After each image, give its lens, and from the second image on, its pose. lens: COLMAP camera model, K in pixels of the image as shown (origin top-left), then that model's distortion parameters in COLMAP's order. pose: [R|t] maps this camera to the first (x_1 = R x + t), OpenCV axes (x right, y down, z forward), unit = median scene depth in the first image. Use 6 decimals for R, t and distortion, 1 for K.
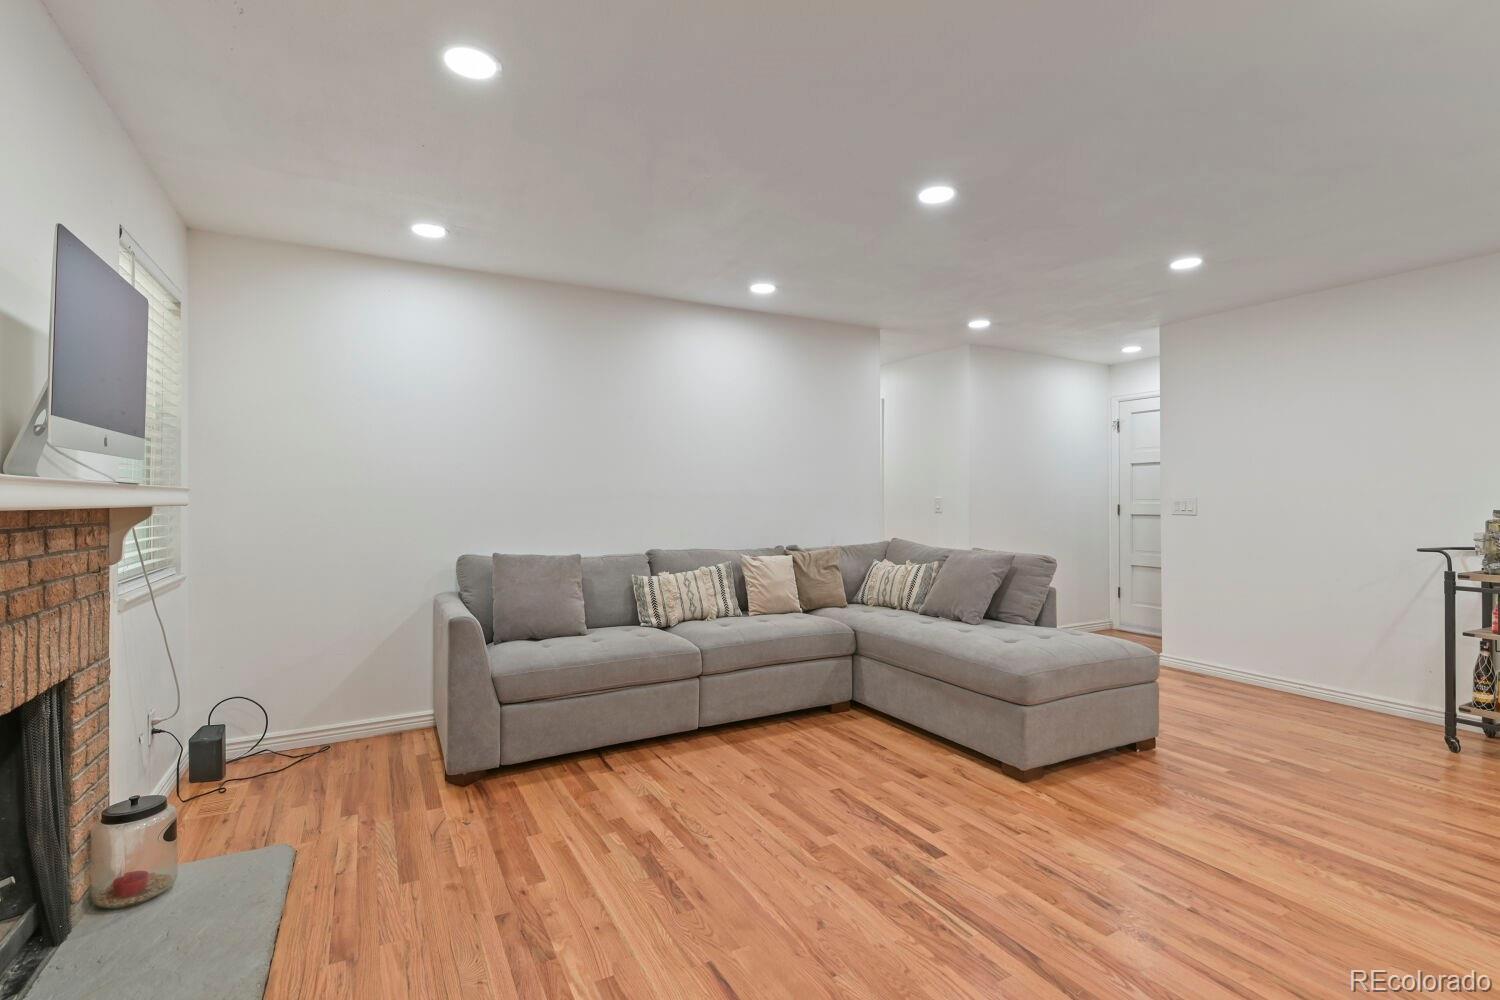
lens RADIAL K [[698.0, 0, 756.4], [0, 698.0, 502.7], [0, 0, 1]] dist [0.009461, -0.000905]
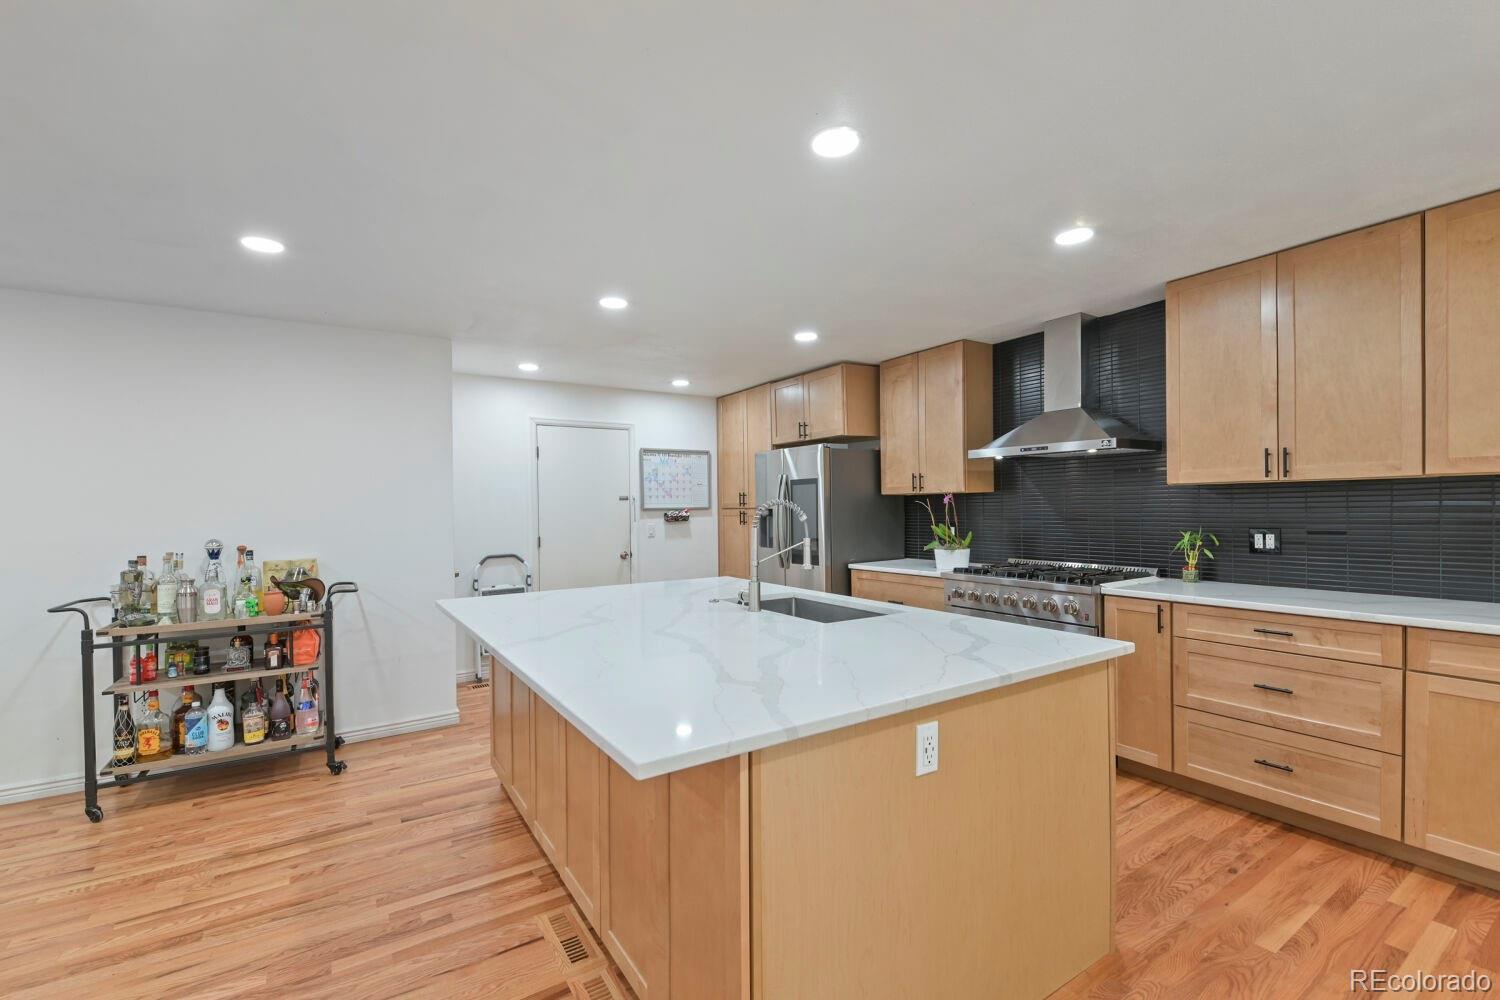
lens RADIAL K [[649.1, 0, 755.5], [0, 649.1, 510.6], [0, 0, 1]] dist [0.002088, -0.005636]
pose [[-0.068931, -0.006387, 0.997601, 0.086790], [0.025423, 0.999643, 0.008157, -0.042340], [-0.997297, 0.025925, -0.068744, 0.185468]]
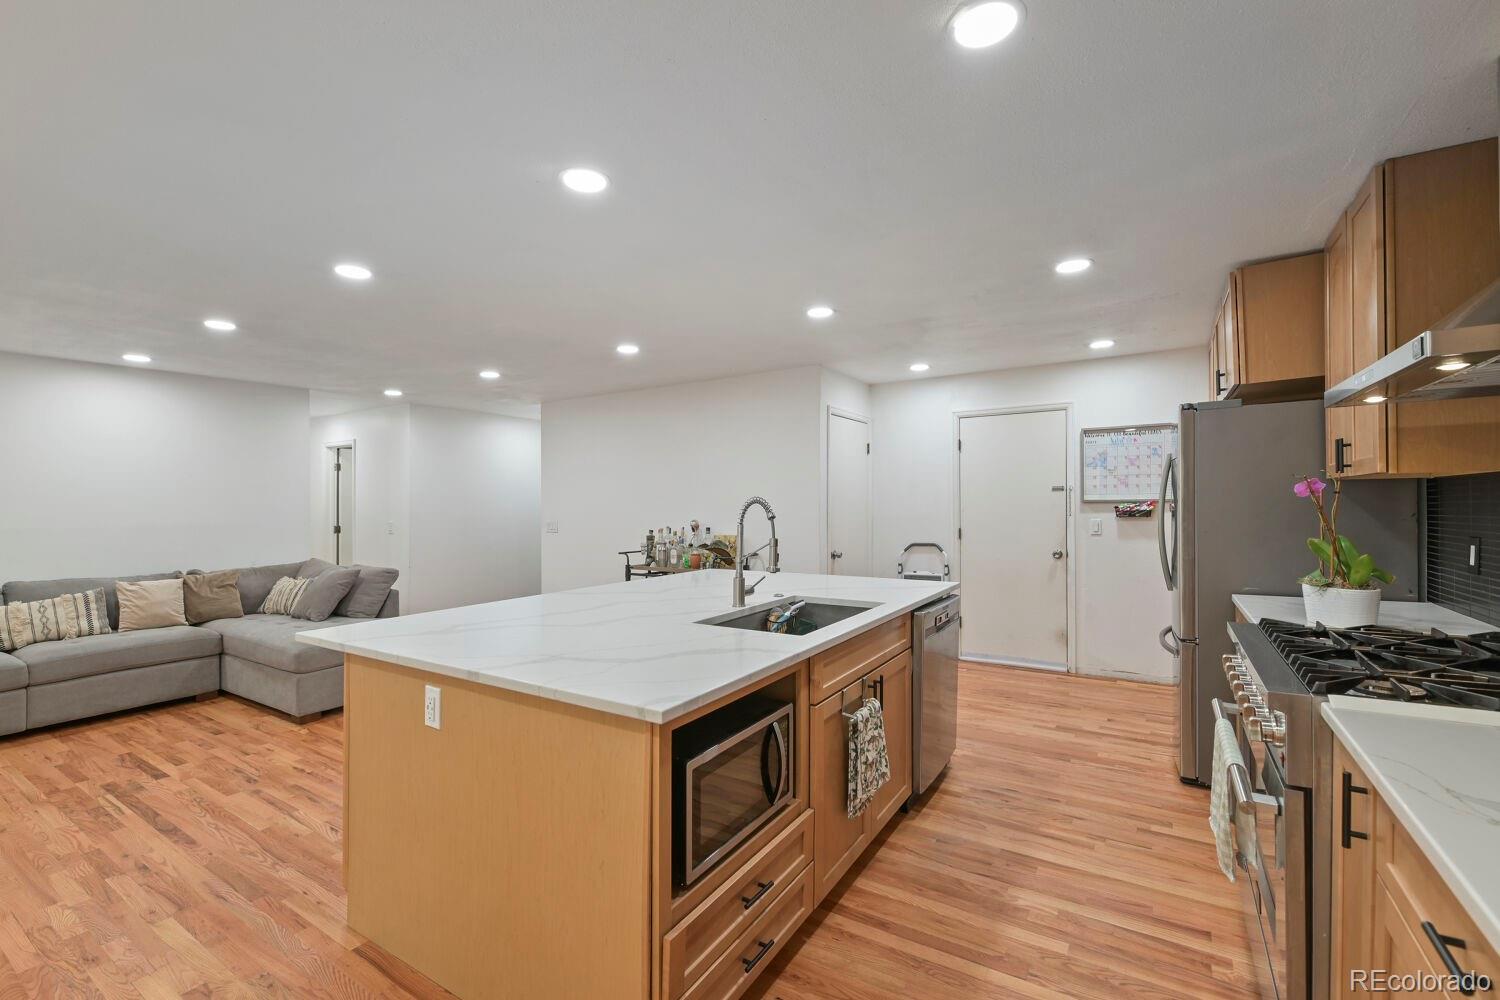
lens RADIAL K [[630.4, 0, 735.9], [0, 630.4, 501.7], [0, 0, 1]] dist [0.001251, -0.005011]
pose [[0.879637, -0.009770, 0.475545, 0.493517], [0.018339, 0.999742, -0.013383, -0.033532], [-0.475292, 0.020493, 0.879589, -0.545417]]
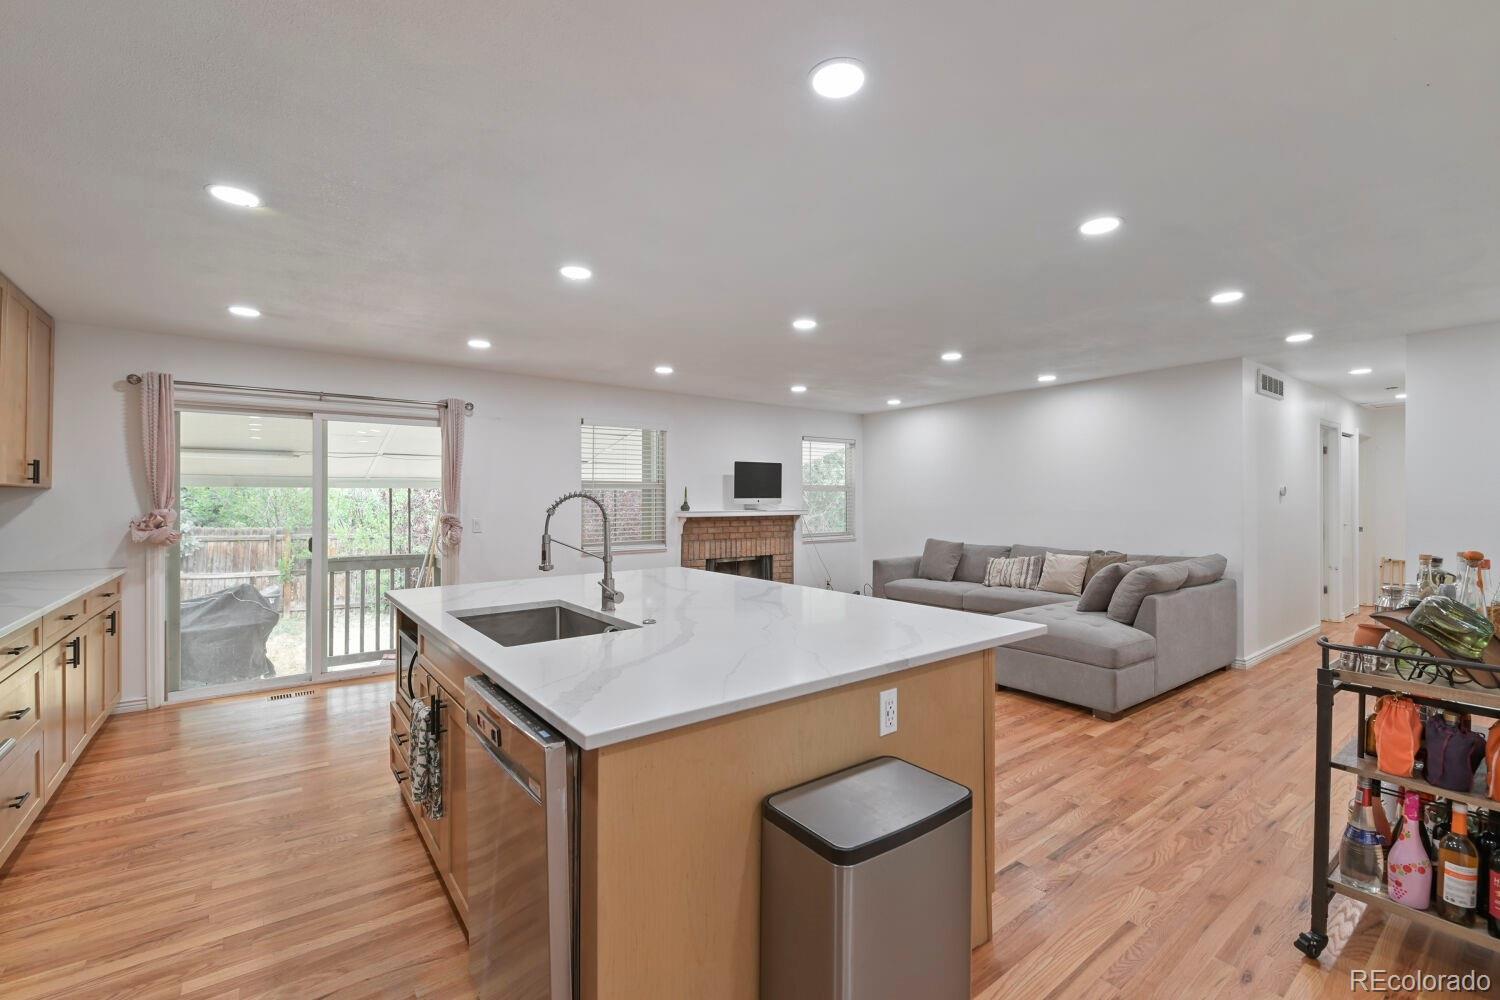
lens RADIAL K [[669.2, 0, 791.9], [0, 669.2, 481.9], [0, 0, 1]] dist [-0.010841, -0.000144]
pose [[0.183621, -0.024793, -0.982684, 1.660027], [-0.011594, 0.999558, -0.027386, -0.041342], [0.982929, 0.016421, 0.183252, 0.209358]]
